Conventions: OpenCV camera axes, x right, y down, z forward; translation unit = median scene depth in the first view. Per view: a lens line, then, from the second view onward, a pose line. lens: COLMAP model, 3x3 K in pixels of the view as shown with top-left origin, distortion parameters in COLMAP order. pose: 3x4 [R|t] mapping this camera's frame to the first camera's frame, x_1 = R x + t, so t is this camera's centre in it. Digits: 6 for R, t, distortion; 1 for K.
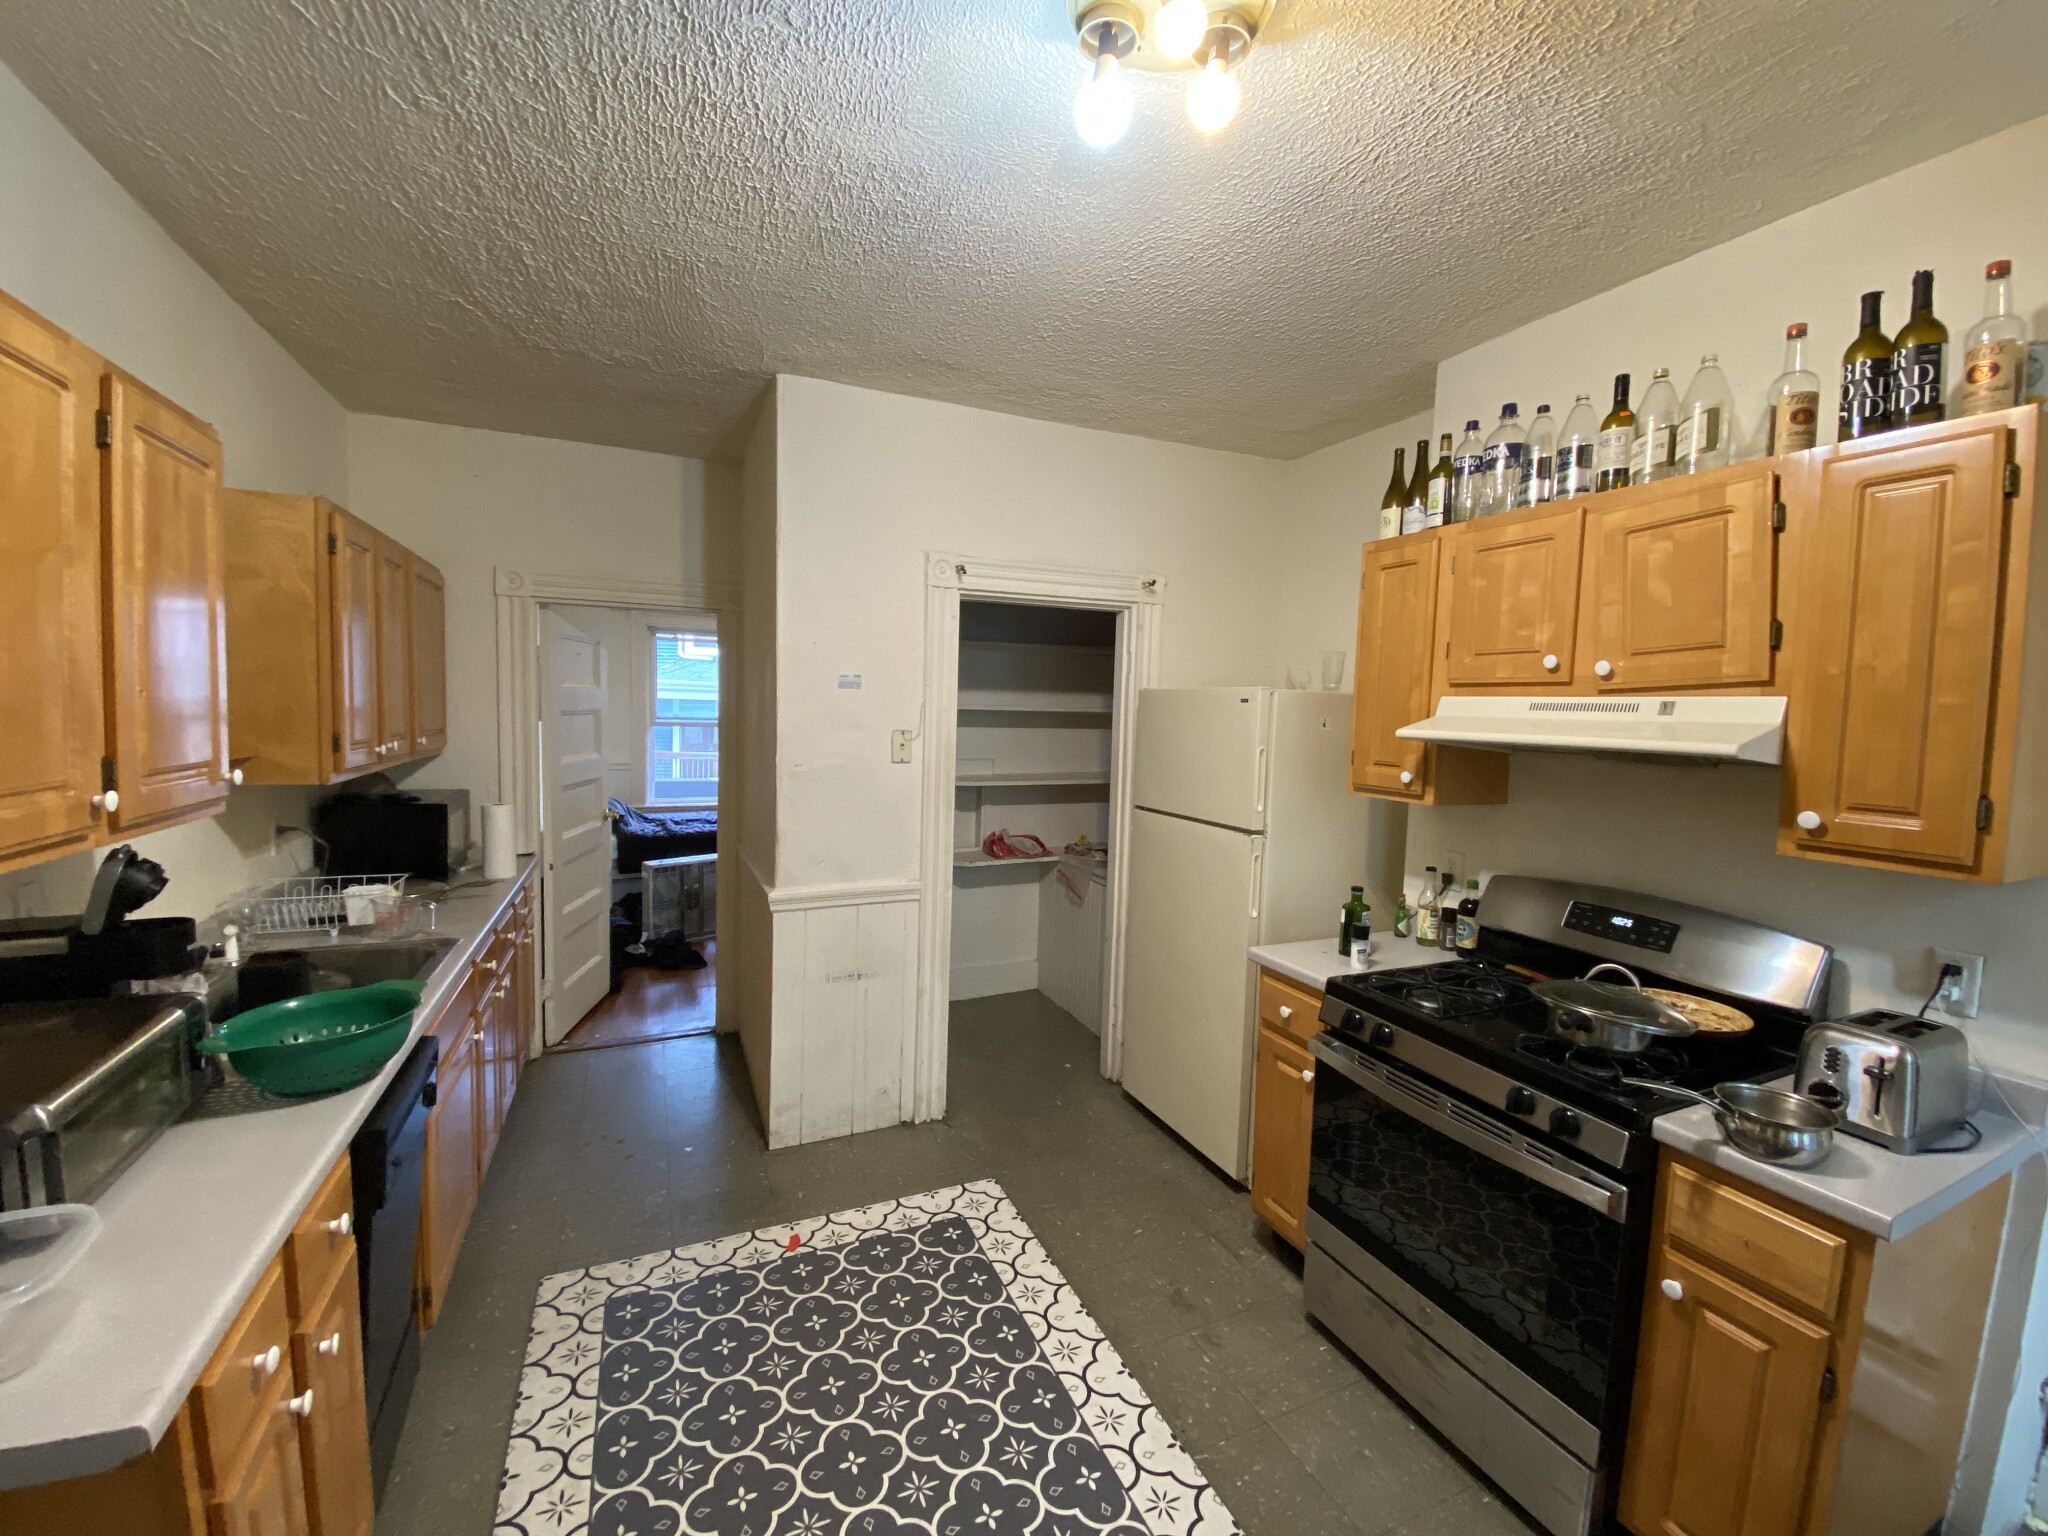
lens RADIAL K [[826.6, 0, 1027.3], [0, 826.6, 754.5], [0, 0, 1]] dist [0.014183, -0.000313]
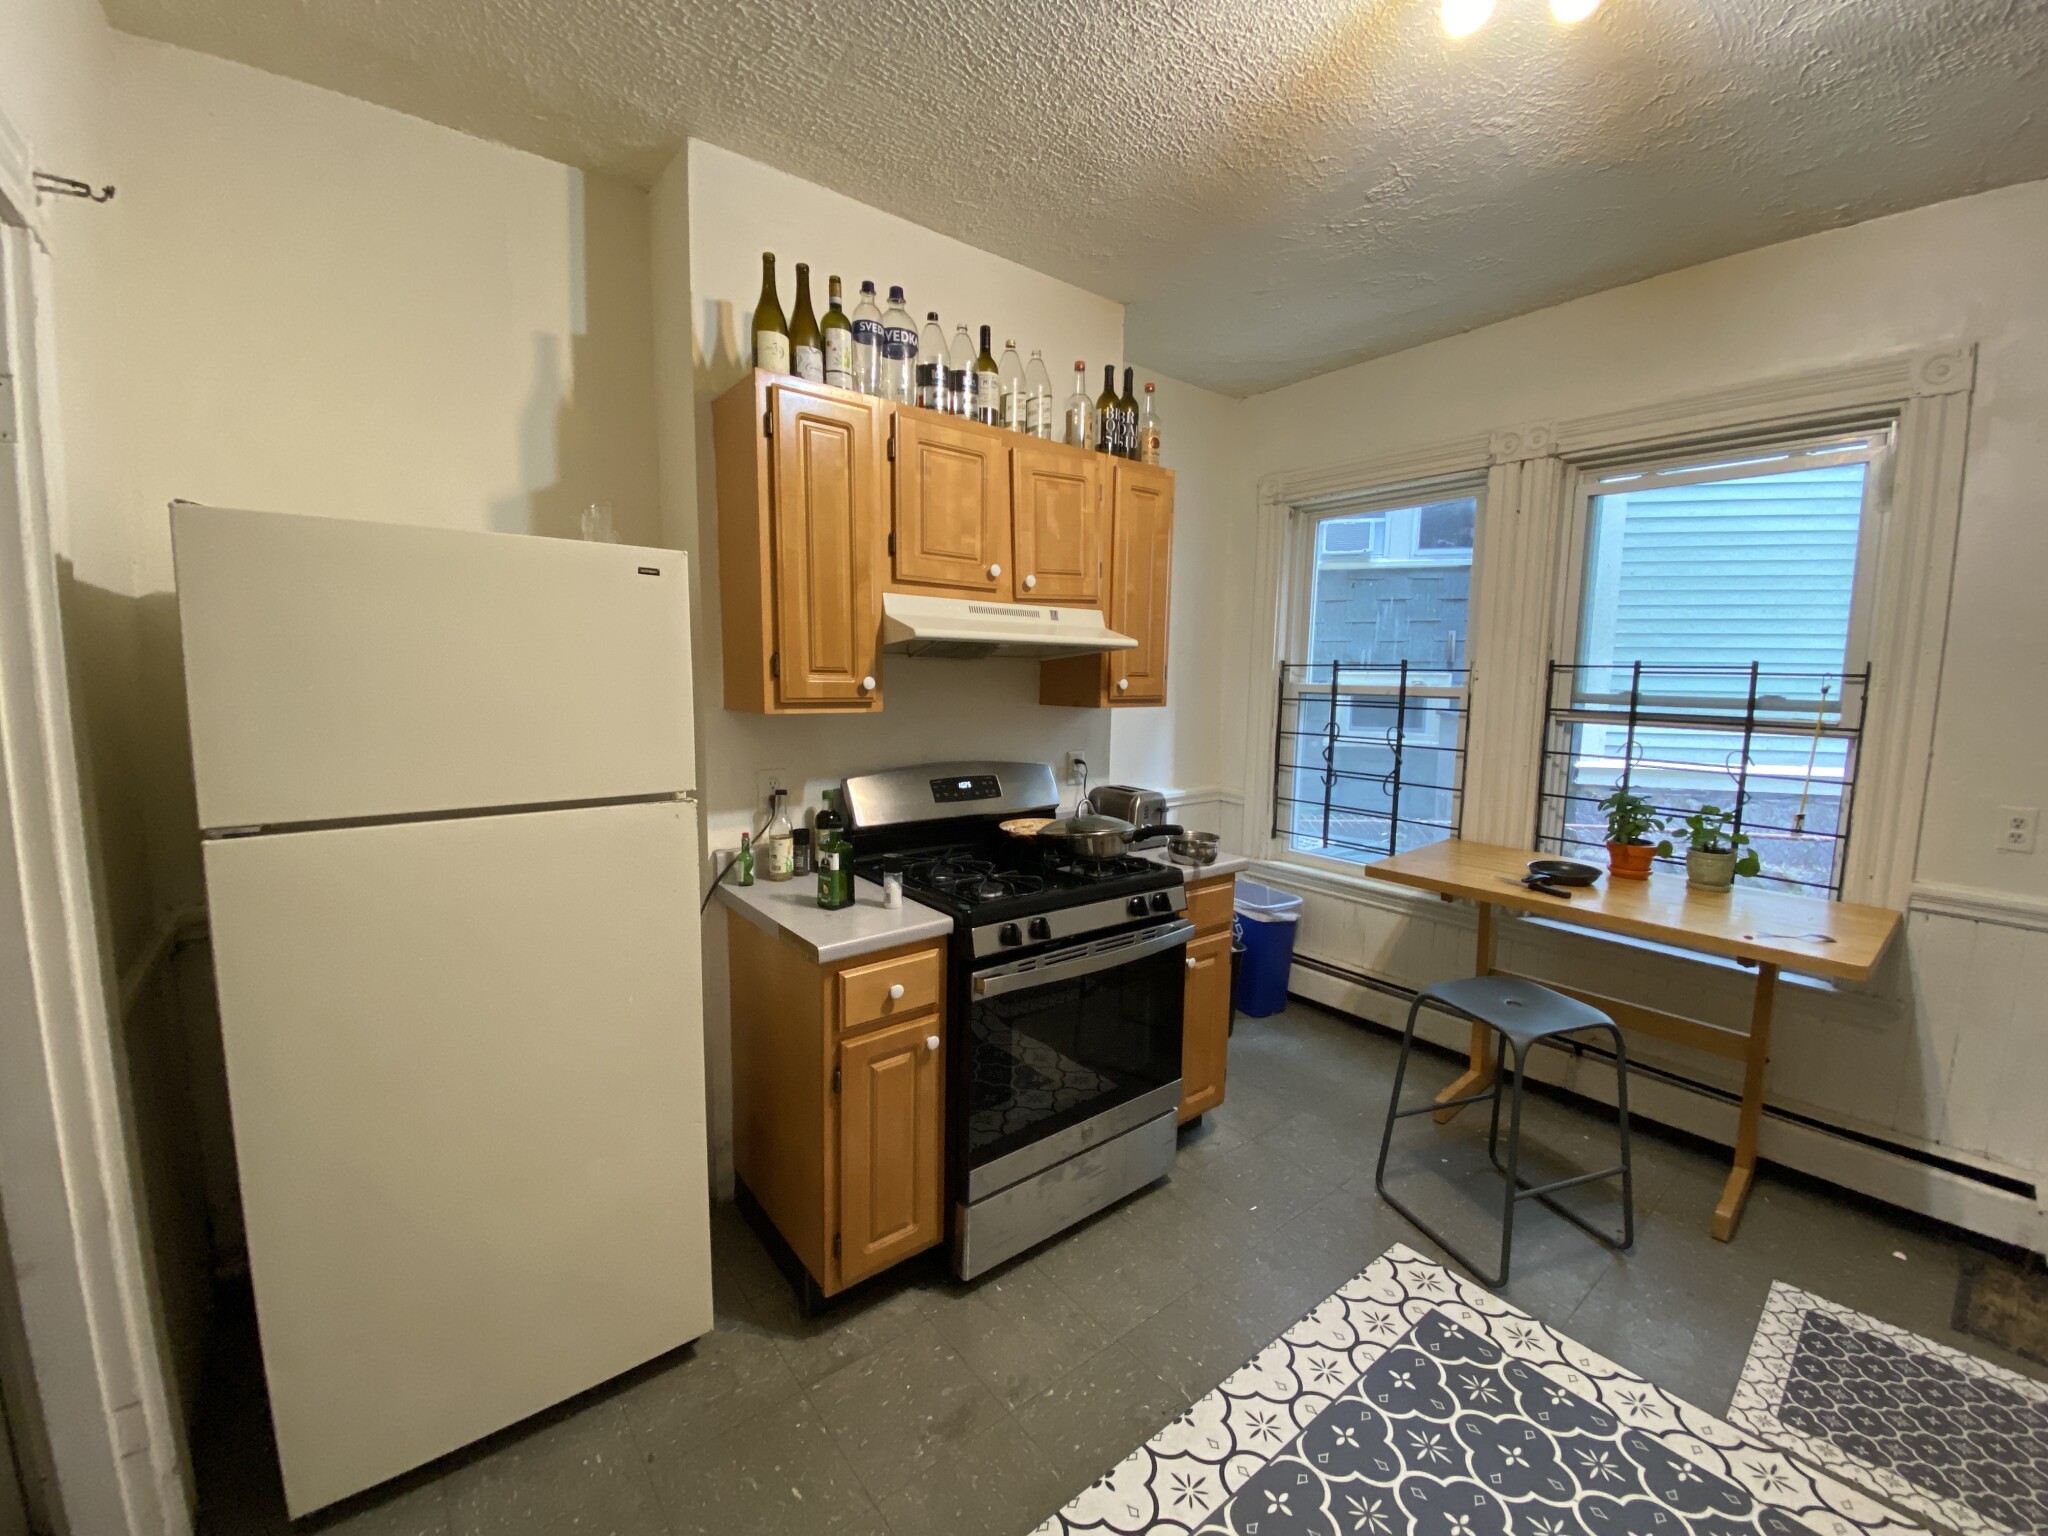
lens RADIAL K [[826.6, 0, 1022.7], [0, 826.6, 767.8], [0, 0, 1]] dist [0.014183, -0.000313]
pose [[-0.221874, -0.143812, 0.964412, -0.522471], [0.041865, 0.986747, 0.156774, -0.017158], [-0.974176, 0.075159, -0.212913, 1.234790]]
